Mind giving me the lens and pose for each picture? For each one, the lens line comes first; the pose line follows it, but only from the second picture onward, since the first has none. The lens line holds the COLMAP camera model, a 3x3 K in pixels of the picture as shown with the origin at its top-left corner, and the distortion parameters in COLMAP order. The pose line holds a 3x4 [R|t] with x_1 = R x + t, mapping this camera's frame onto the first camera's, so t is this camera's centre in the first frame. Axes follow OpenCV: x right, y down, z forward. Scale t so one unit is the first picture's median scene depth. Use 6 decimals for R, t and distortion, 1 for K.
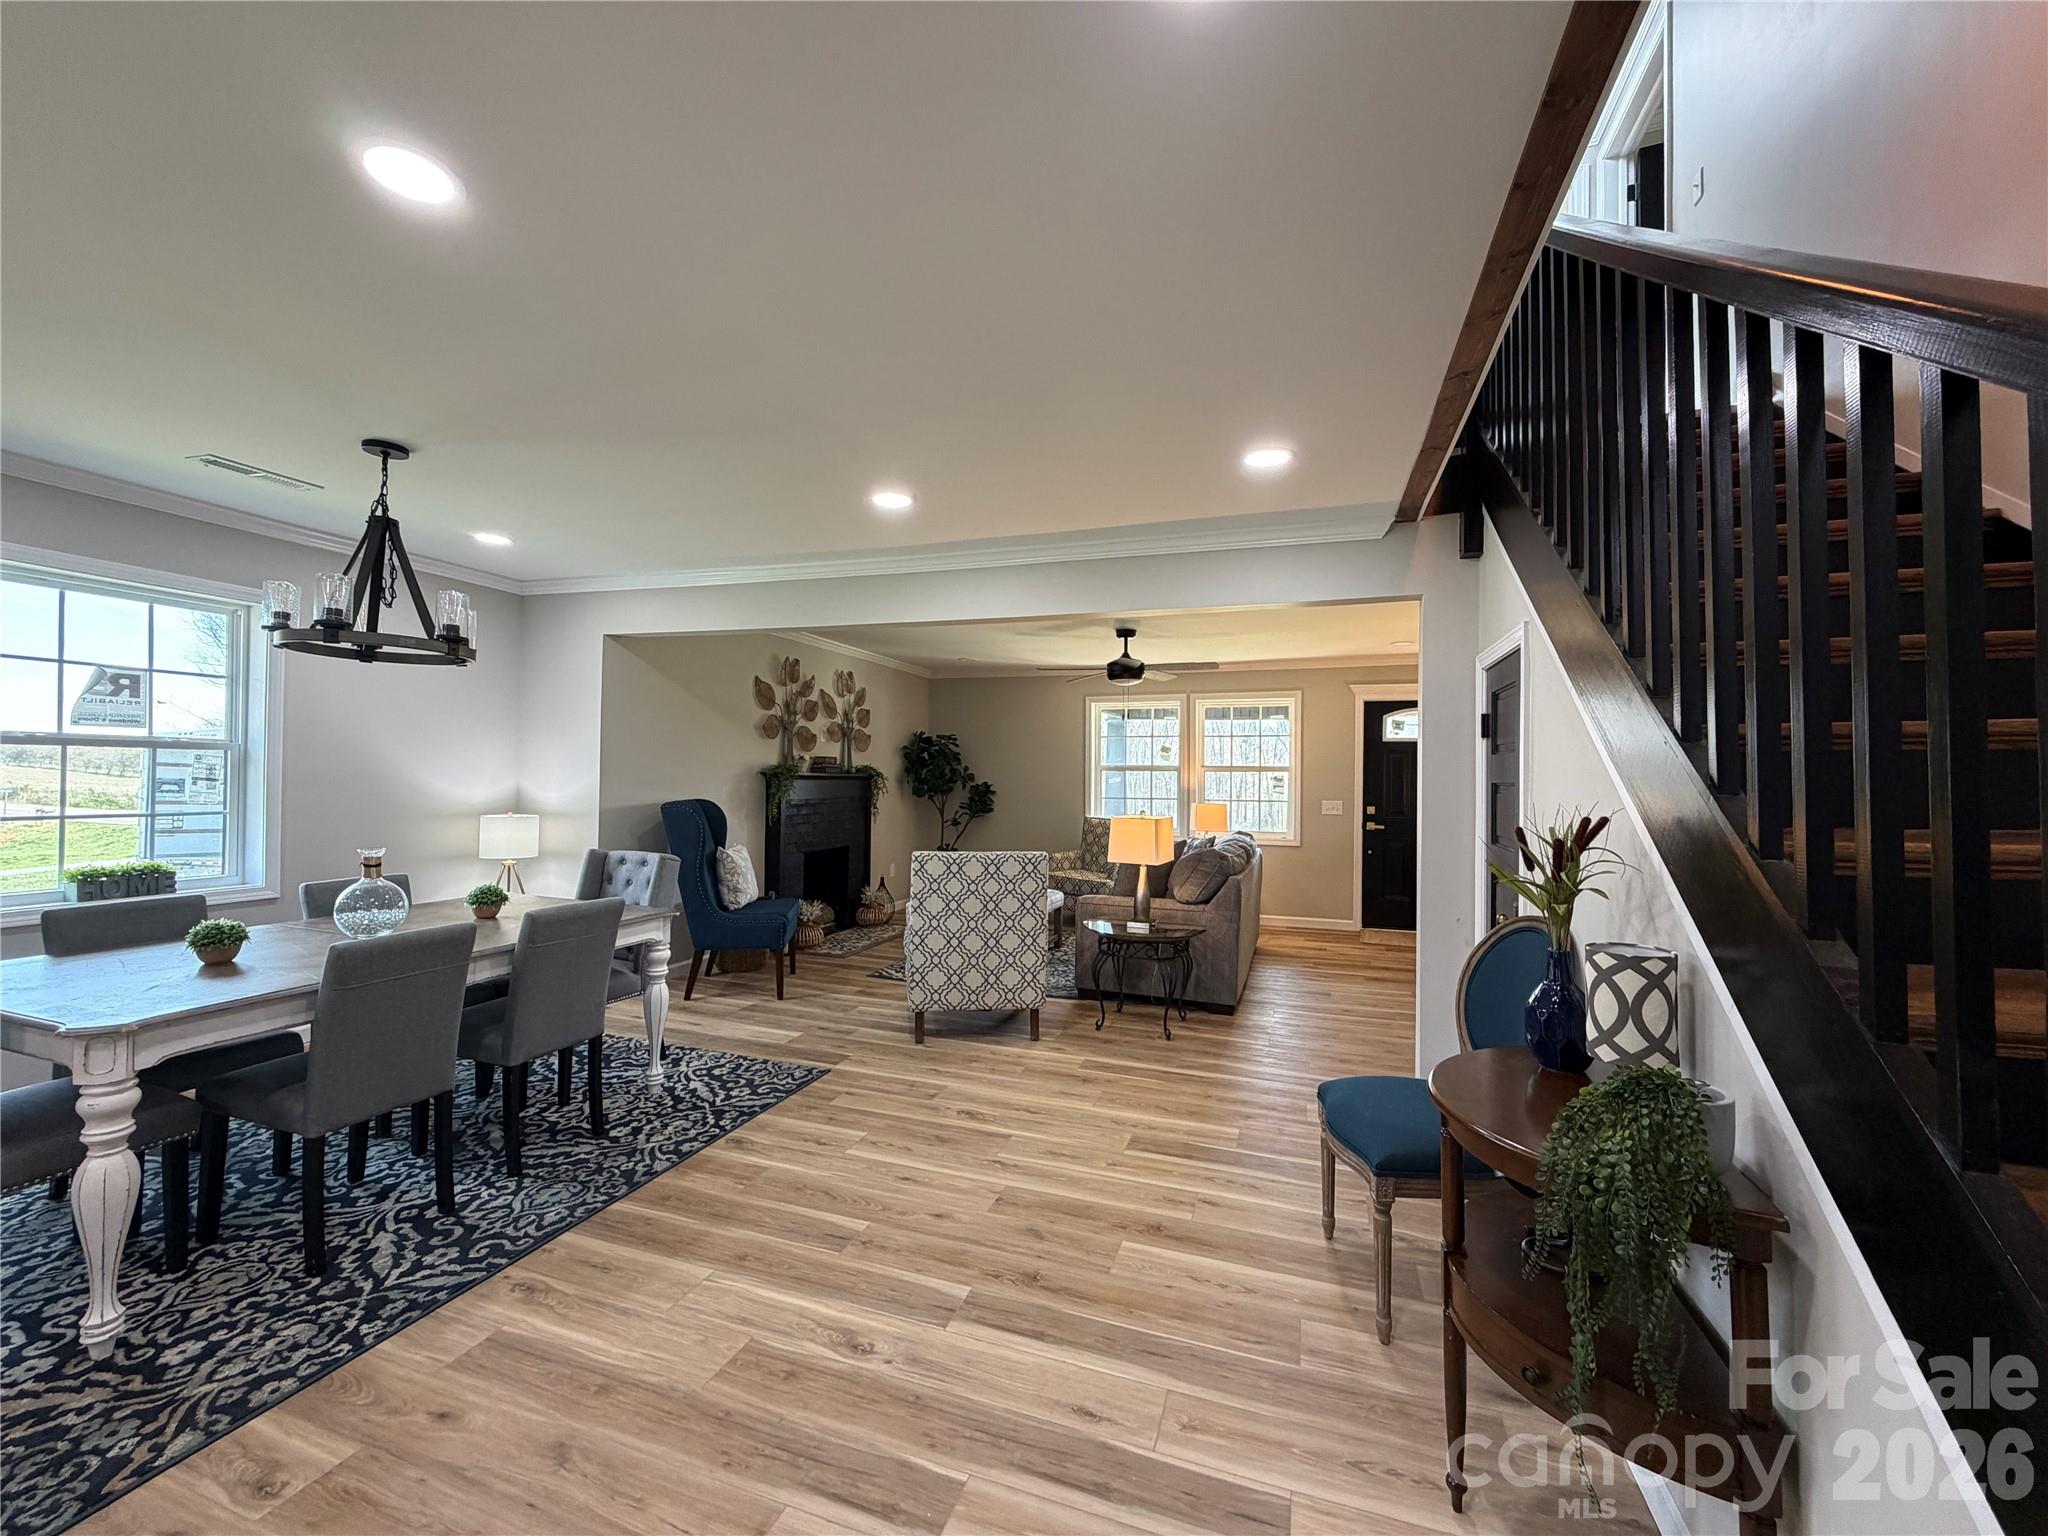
lens RADIAL K [[809.2, 0, 1019.2], [0, 809.2, 764.4], [0, 0, 1]] dist [-0.003710, 0.000131]
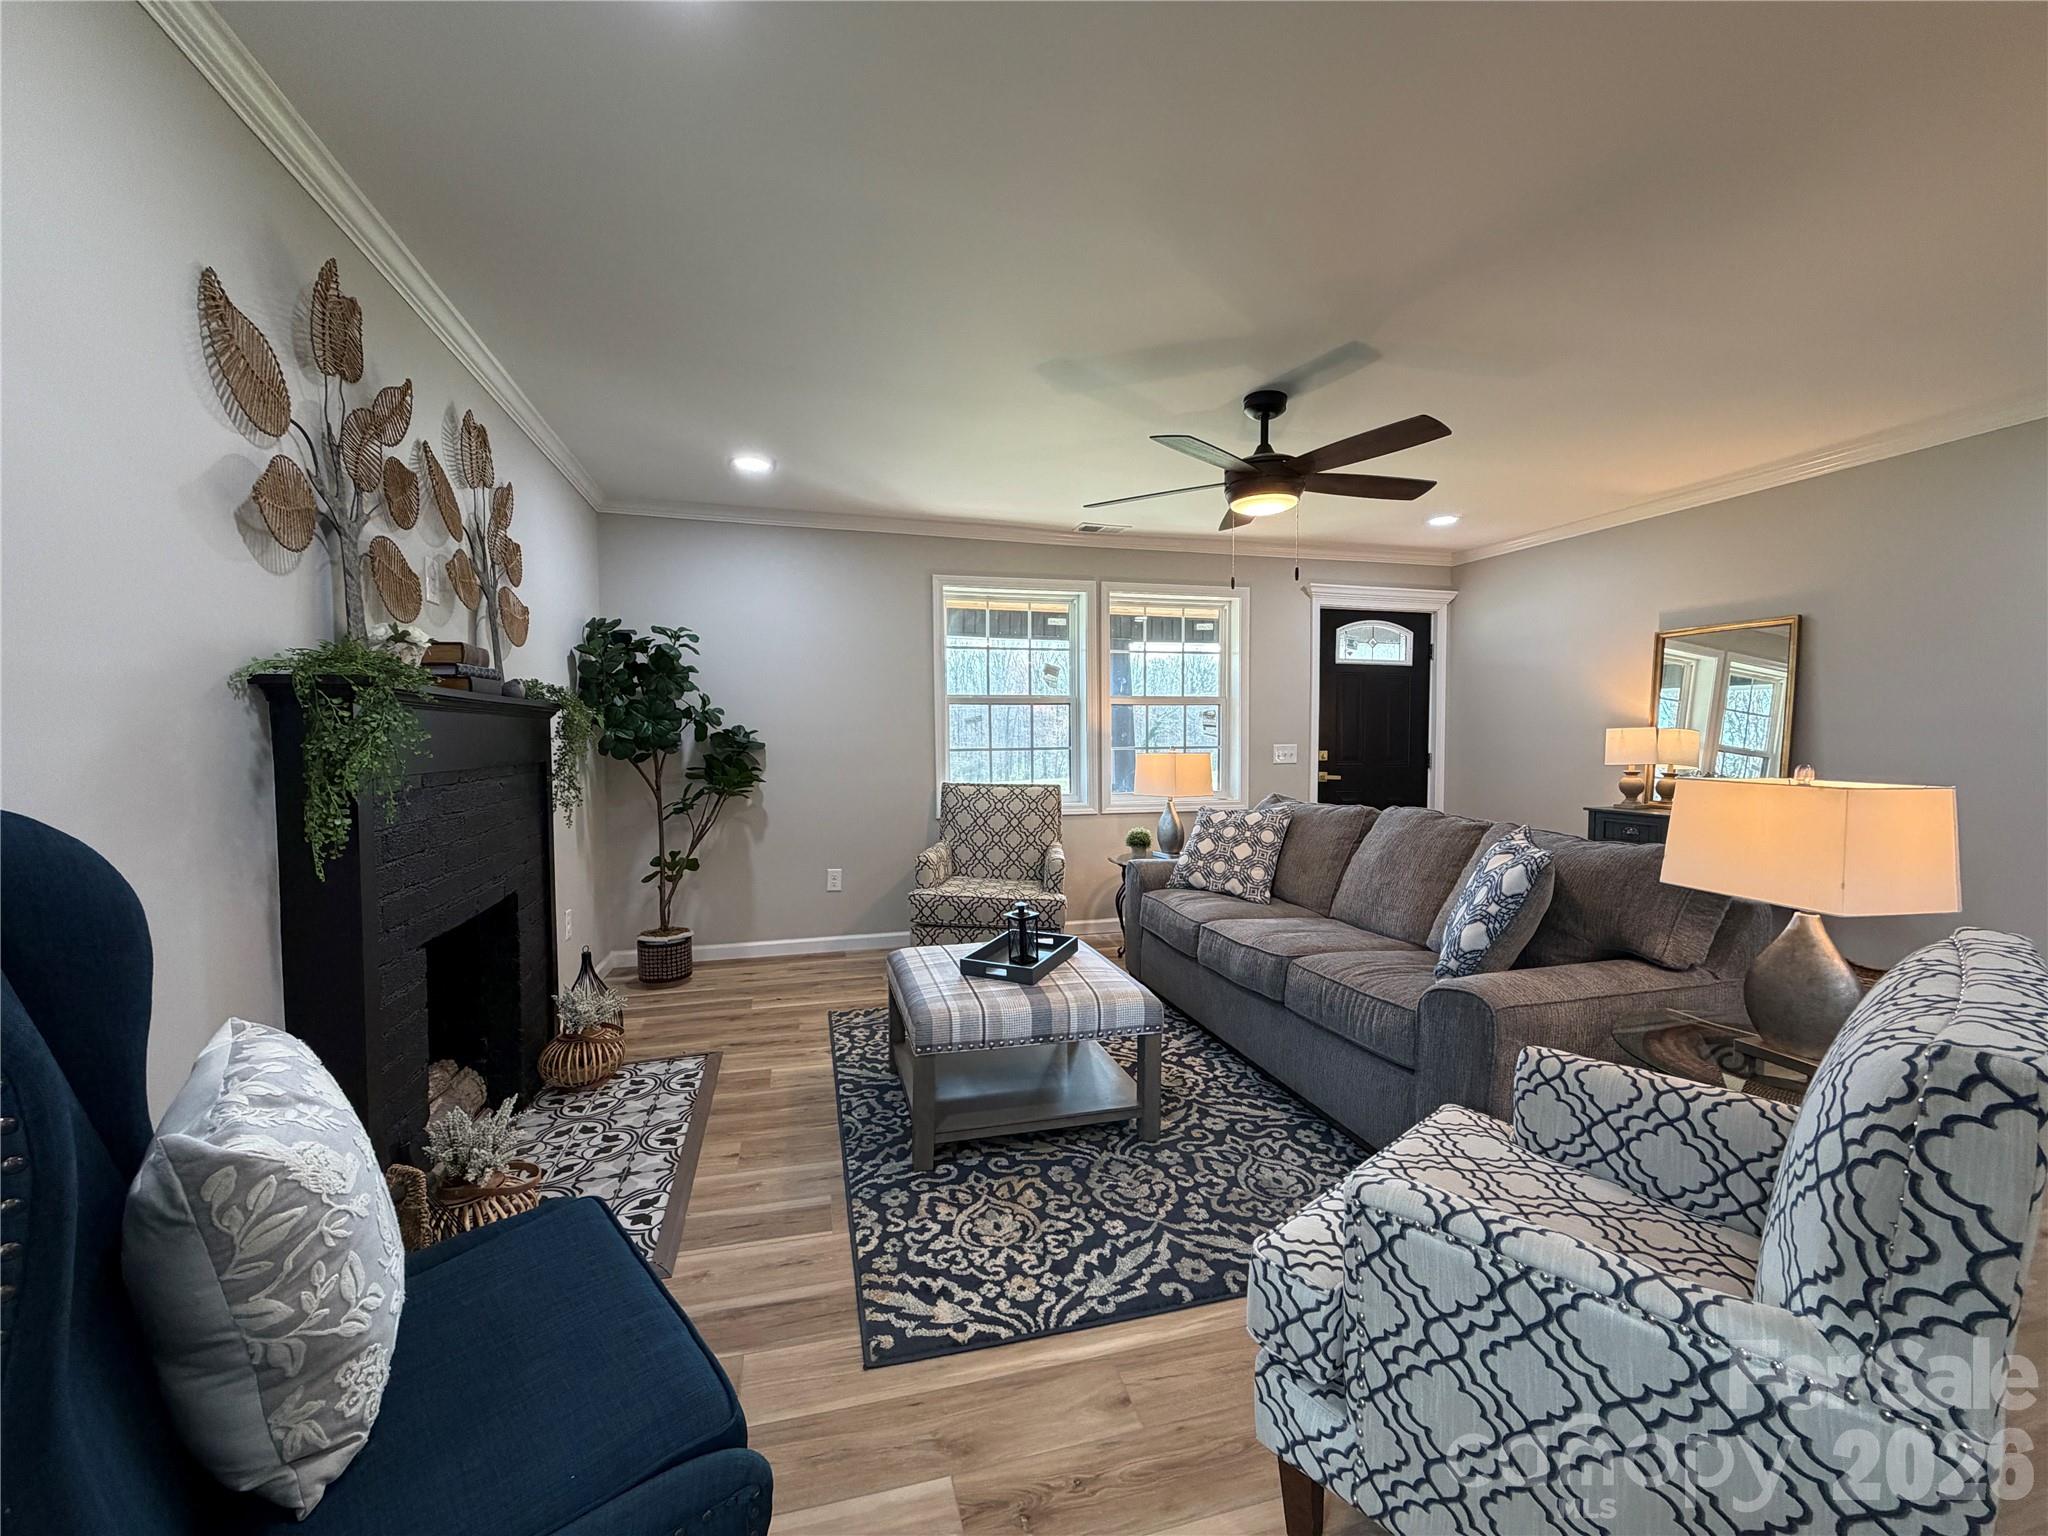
lens RADIAL K [[809.2, 0, 1016.8], [0, 809.2, 769.3], [0, 0, 1]] dist [-0.003710, 0.000131]
pose [[0.819329, -0.042066, 0.571778, -0.582206], [0.005689, 0.997852, 0.065259, 0.048898], [-0.573295, -0.050216, 0.817809, 1.425899]]
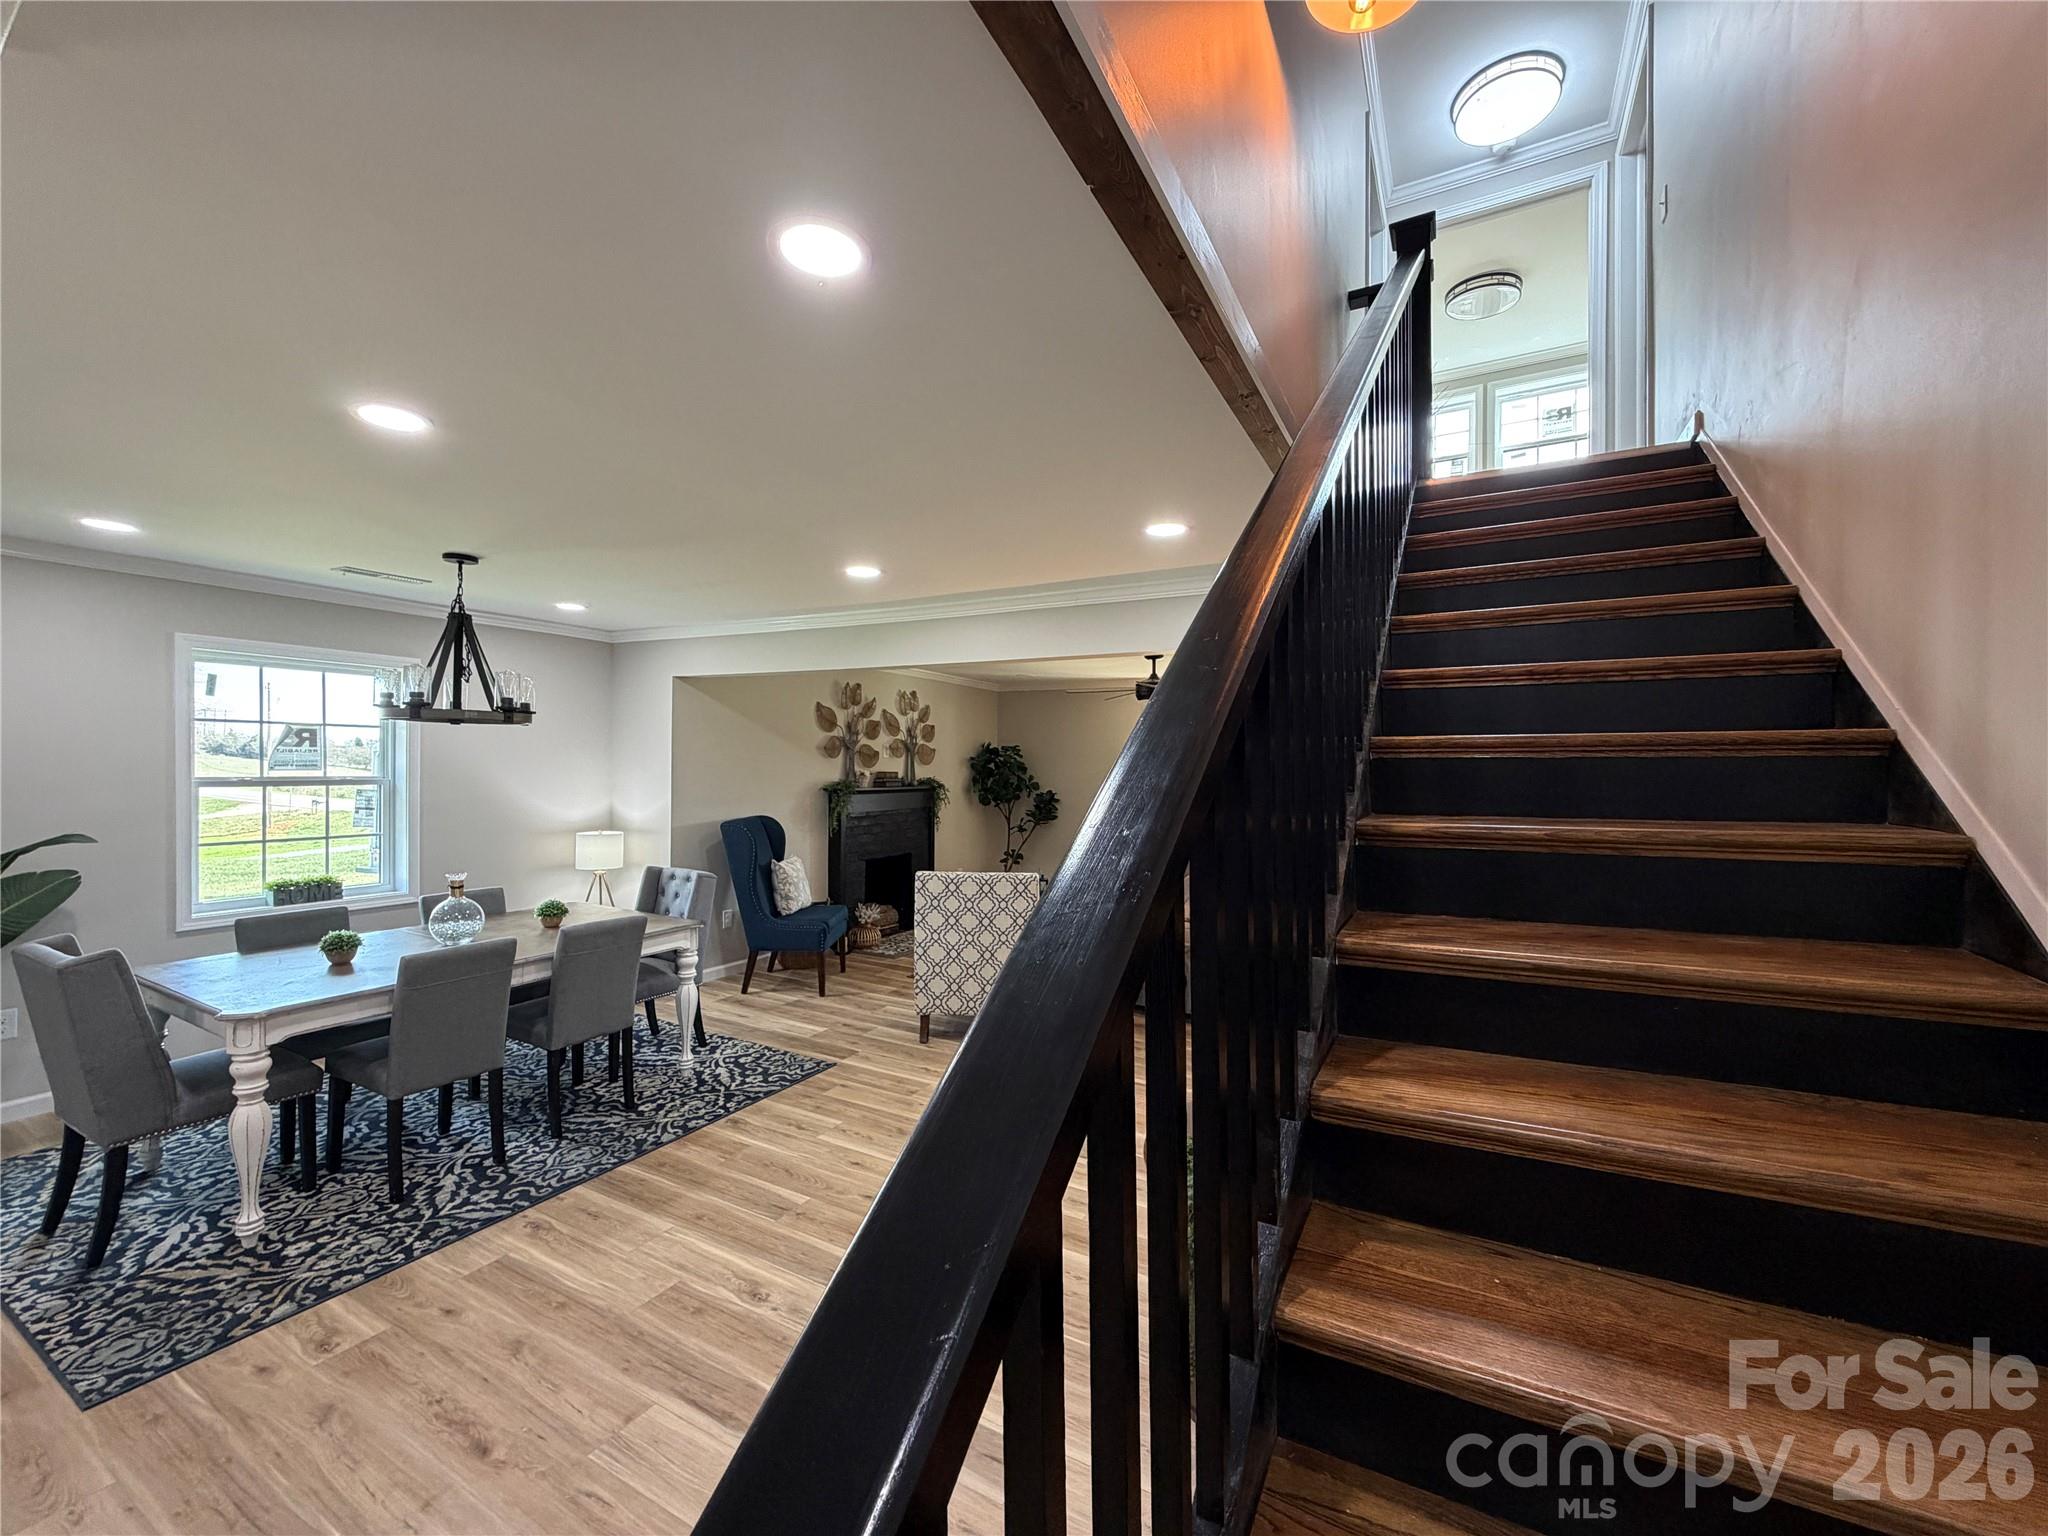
lens RADIAL K [[809.2, 0, 1022.4], [0, 809.2, 763.0], [0, 0, 1]] dist [-0.003710, 0.000131]
pose [[0.986175, -0.005807, -0.165606, 0.289972], [0.007856, 0.999900, 0.011719, -0.078362], [0.165521, -0.012858, 0.986122, -0.105783]]
